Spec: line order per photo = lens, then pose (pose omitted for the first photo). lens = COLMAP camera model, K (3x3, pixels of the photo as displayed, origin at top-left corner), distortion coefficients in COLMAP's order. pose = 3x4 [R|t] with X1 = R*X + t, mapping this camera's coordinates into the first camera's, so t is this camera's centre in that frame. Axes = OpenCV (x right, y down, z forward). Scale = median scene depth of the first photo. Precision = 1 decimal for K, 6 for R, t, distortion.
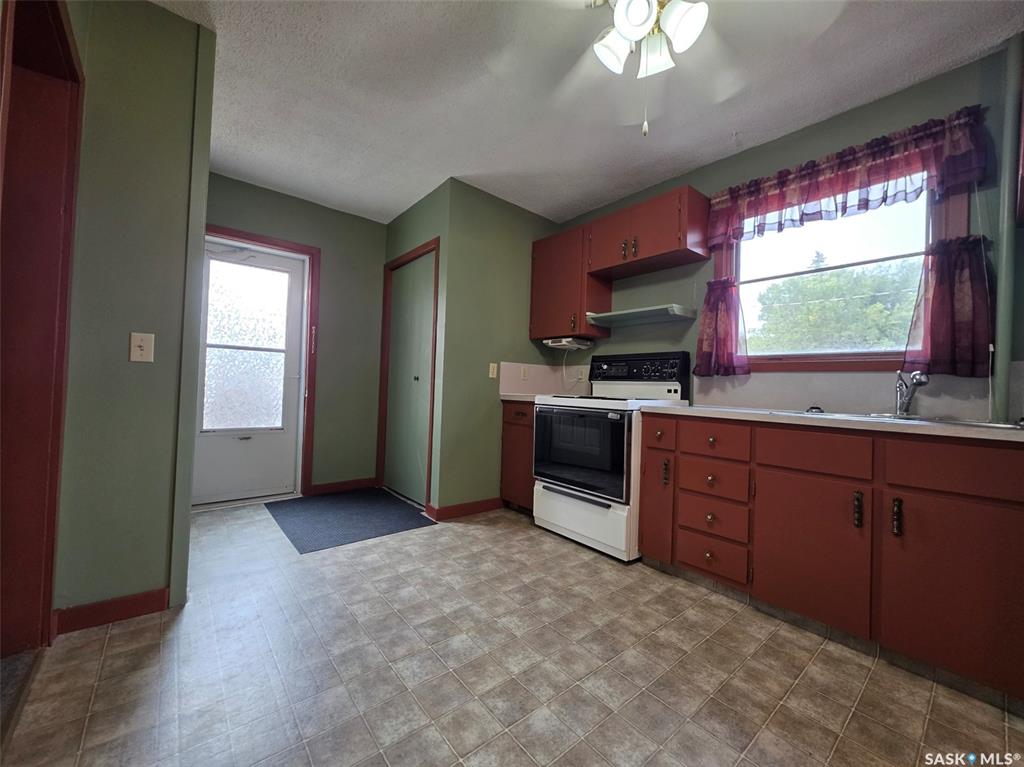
lens RADIAL K [[407.7, 0, 524.8], [0, 407.7, 379.6], [0, 0, 1]] dist [0.001585, 0.000254]
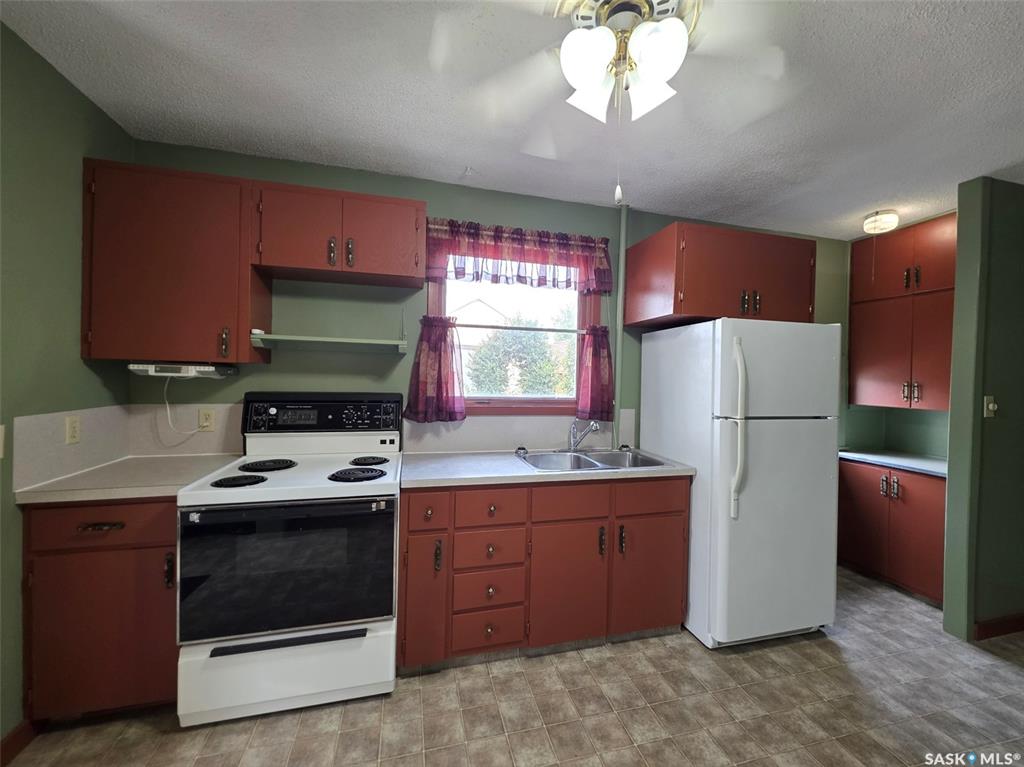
lens RADIAL K [[407.7, 0, 524.8], [0, 407.7, 379.6], [0, 0, 1]] dist [0.001585, 0.000254]
pose [[0.436044, -0.032243, 0.899347, -0.280776], [-0.028326, 0.998371, 0.049527, -0.161135], [-0.899479, -0.047071, 0.434421, 0.439231]]
